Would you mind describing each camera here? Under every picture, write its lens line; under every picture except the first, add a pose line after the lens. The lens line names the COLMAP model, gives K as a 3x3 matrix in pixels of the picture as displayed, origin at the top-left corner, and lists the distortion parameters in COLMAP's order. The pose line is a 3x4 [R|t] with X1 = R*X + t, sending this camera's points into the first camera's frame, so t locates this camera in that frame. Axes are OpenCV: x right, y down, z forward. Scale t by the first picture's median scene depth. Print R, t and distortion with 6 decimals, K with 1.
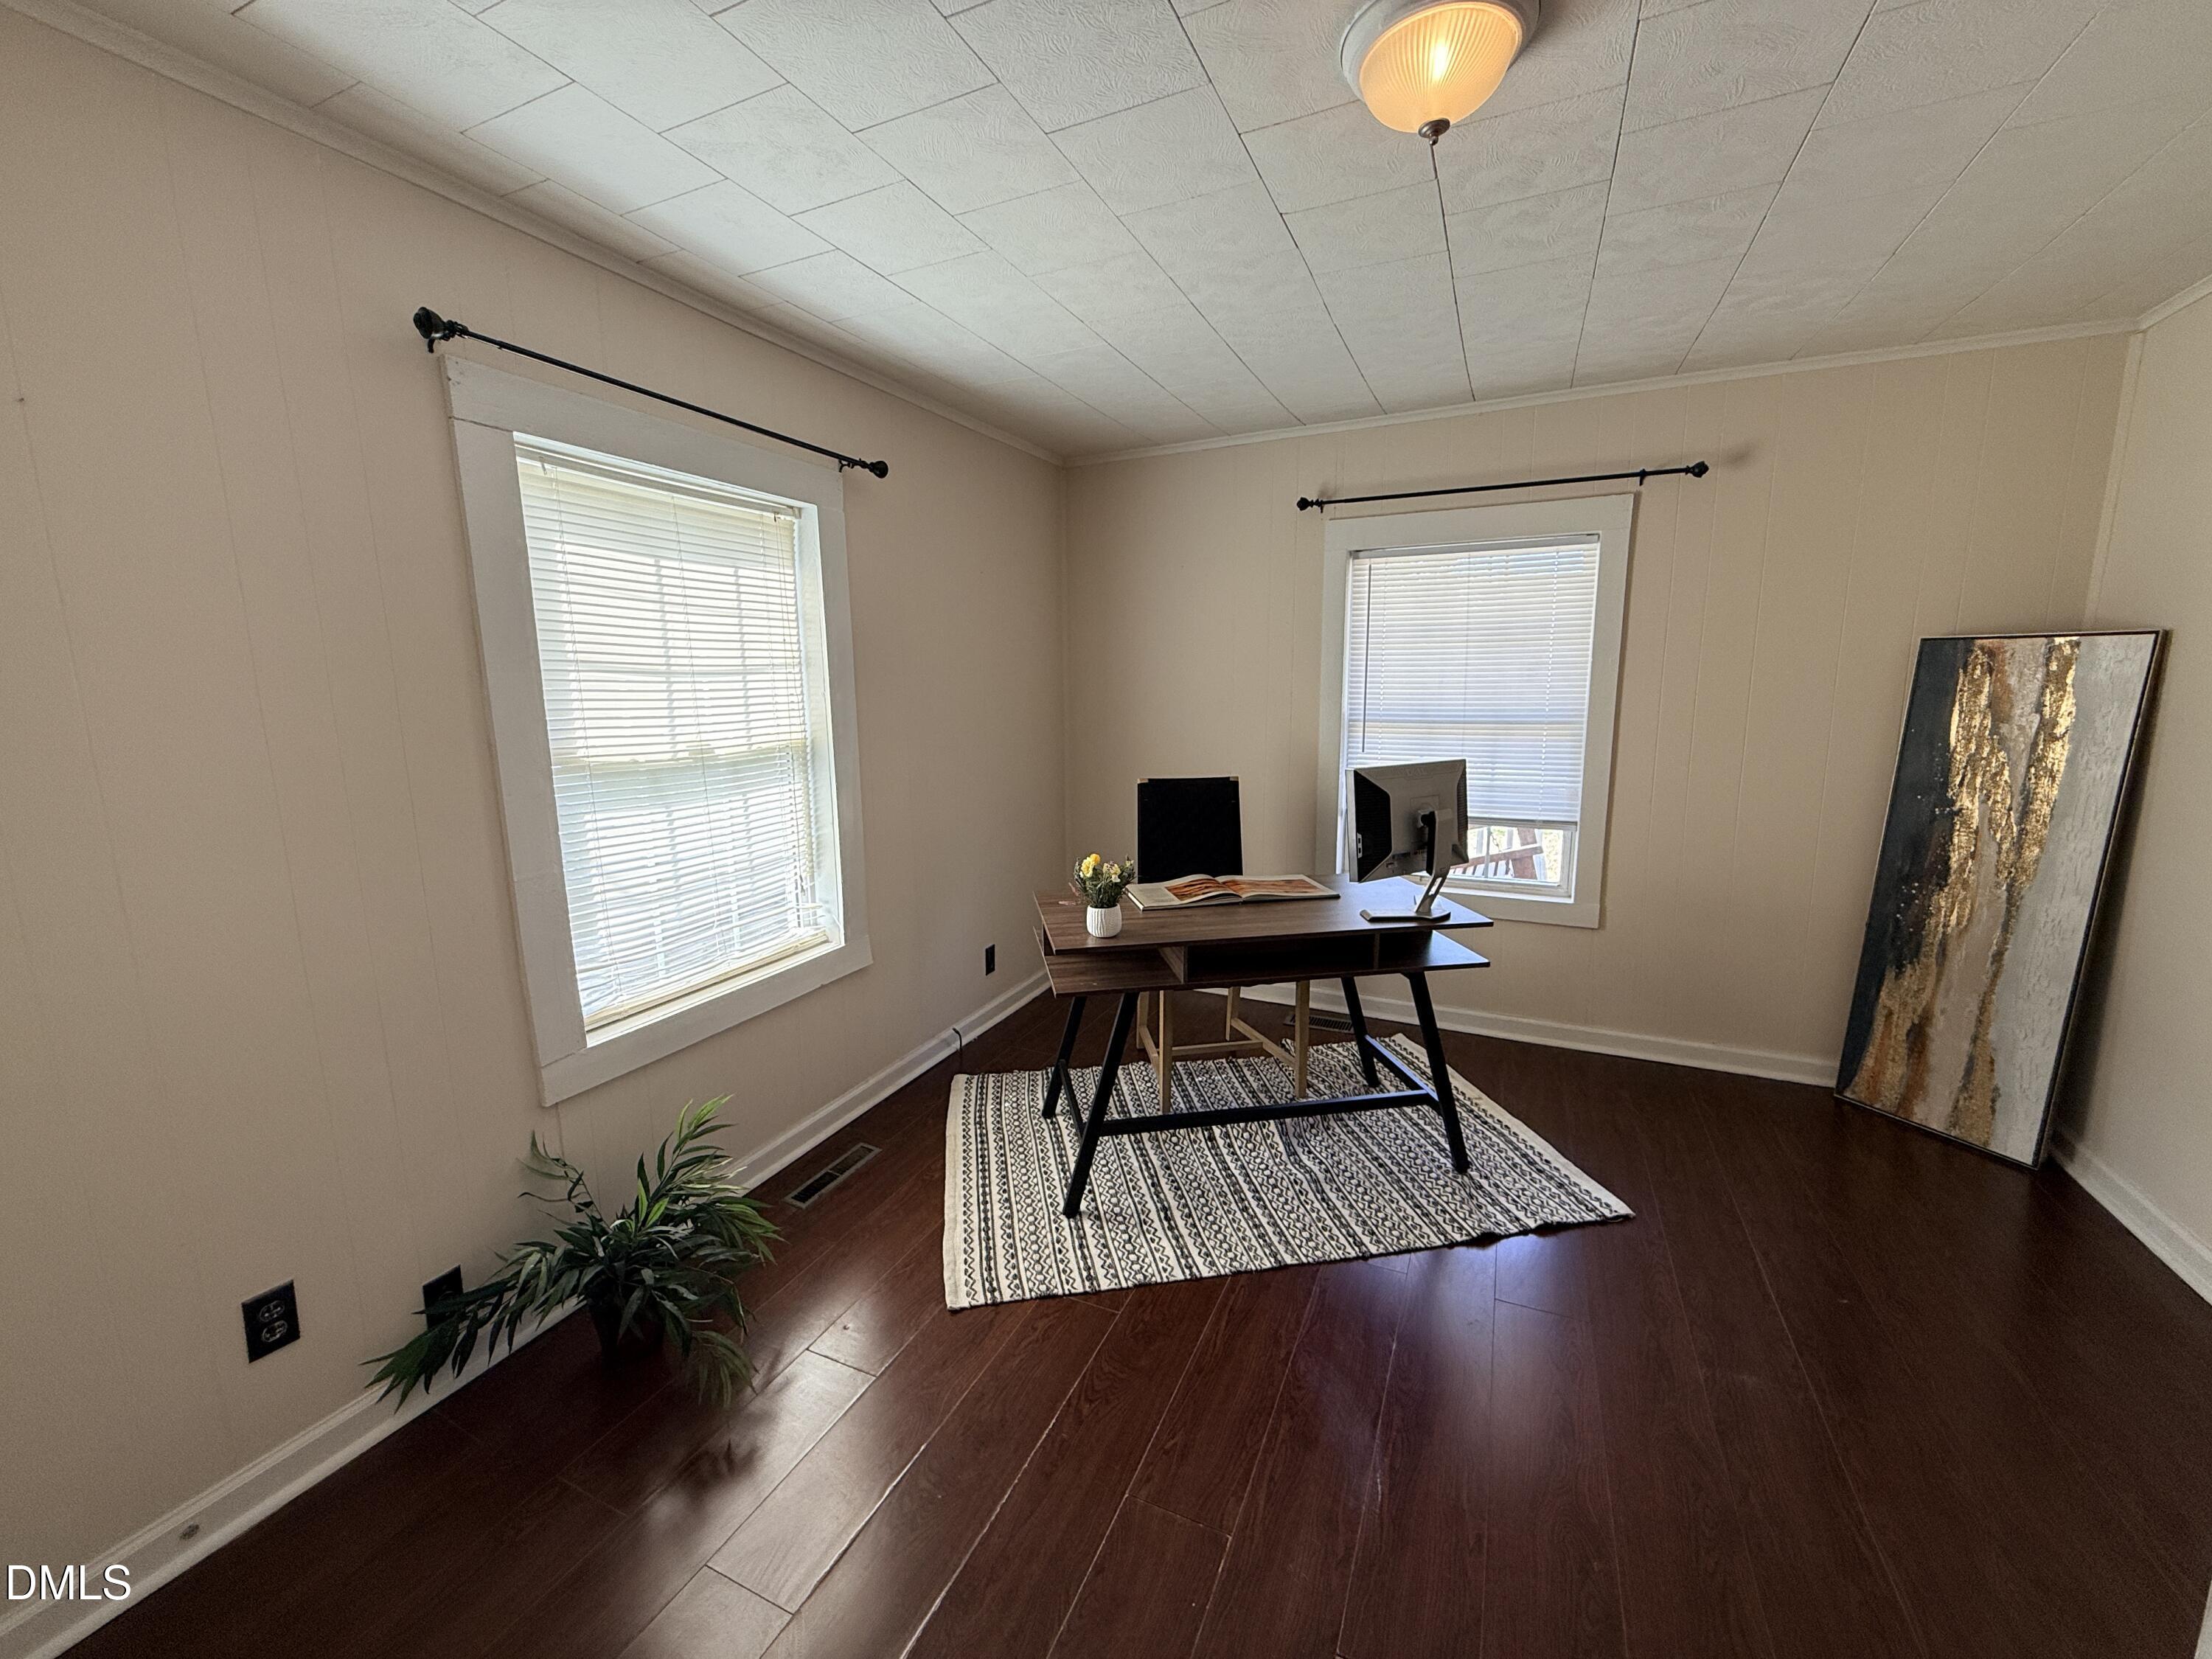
lens RADIAL K [[876.7, 0, 1104.6], [0, 876.7, 824.8], [0, 0, 1]] dist [-0.001109, -0.000116]
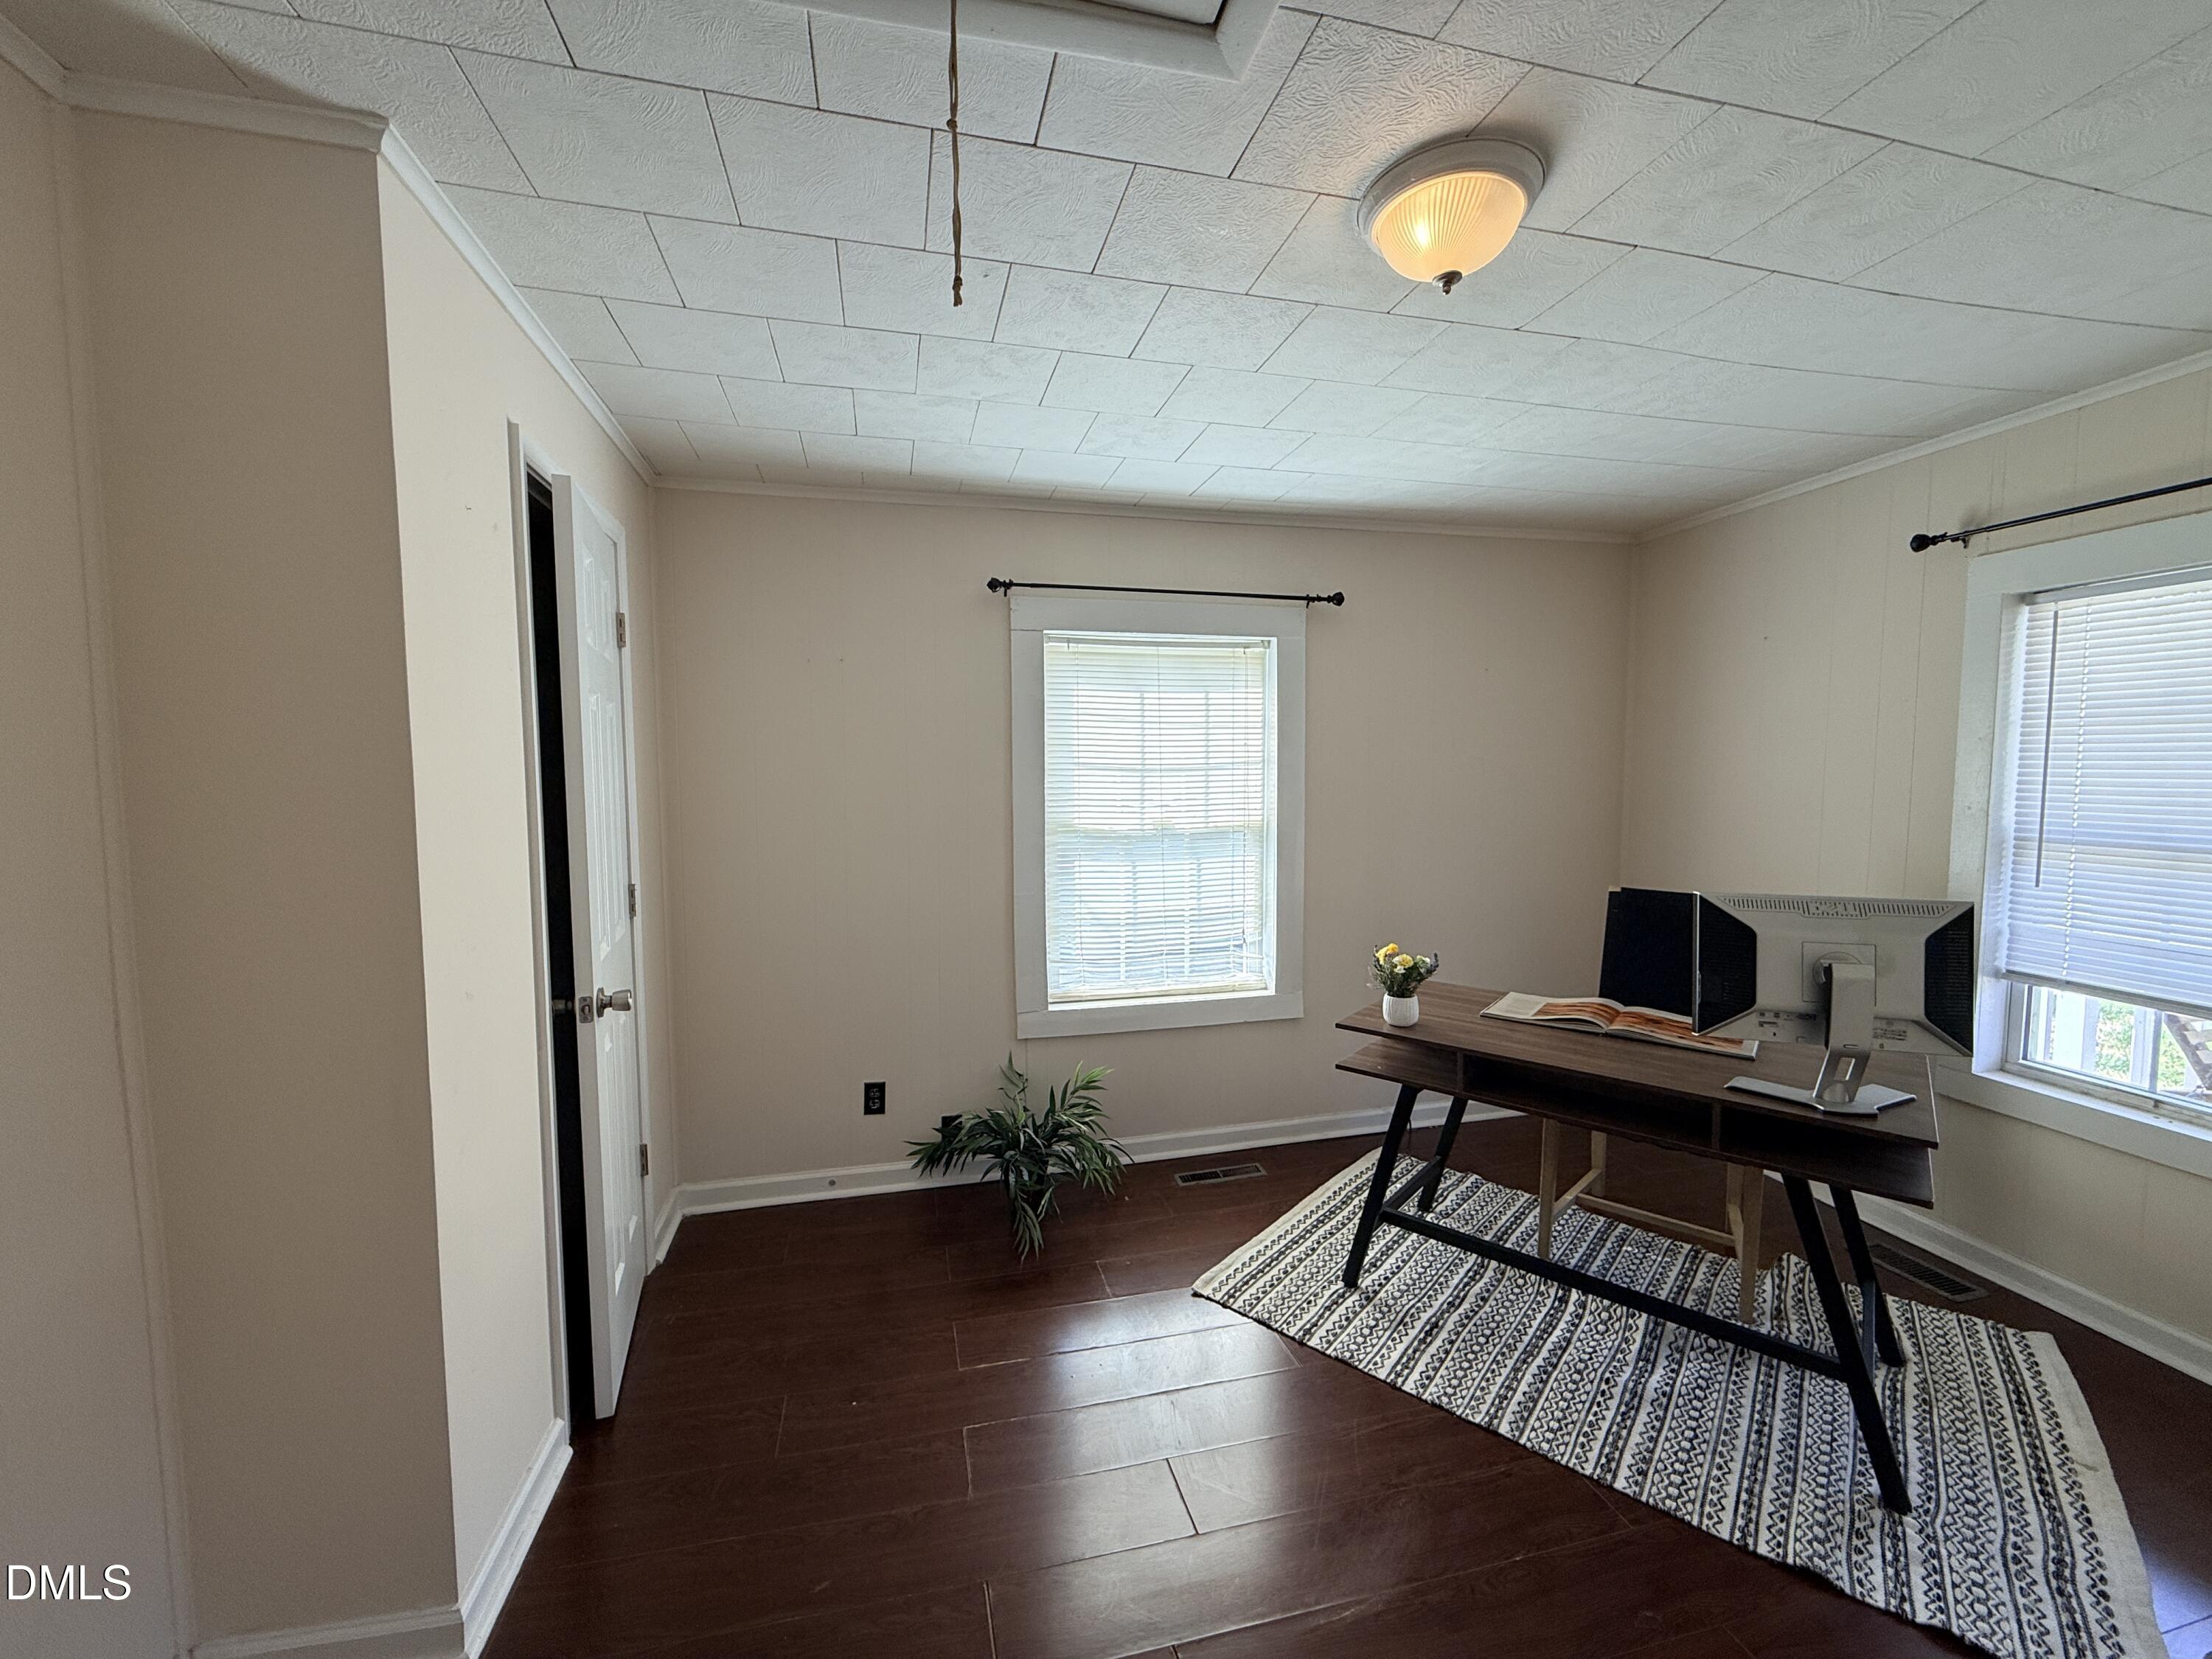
lens RADIAL K [[876.7, 0, 1104.6], [0, 876.7, 824.8], [0, 0, 1]] dist [-0.001109, -0.000116]
pose [[0.629557, 0.057409, -0.774831, 0.529529], [-0.125946, 0.991617, -0.028861, -0.031551], [0.766679, 0.115757, 0.631510, 0.048170]]
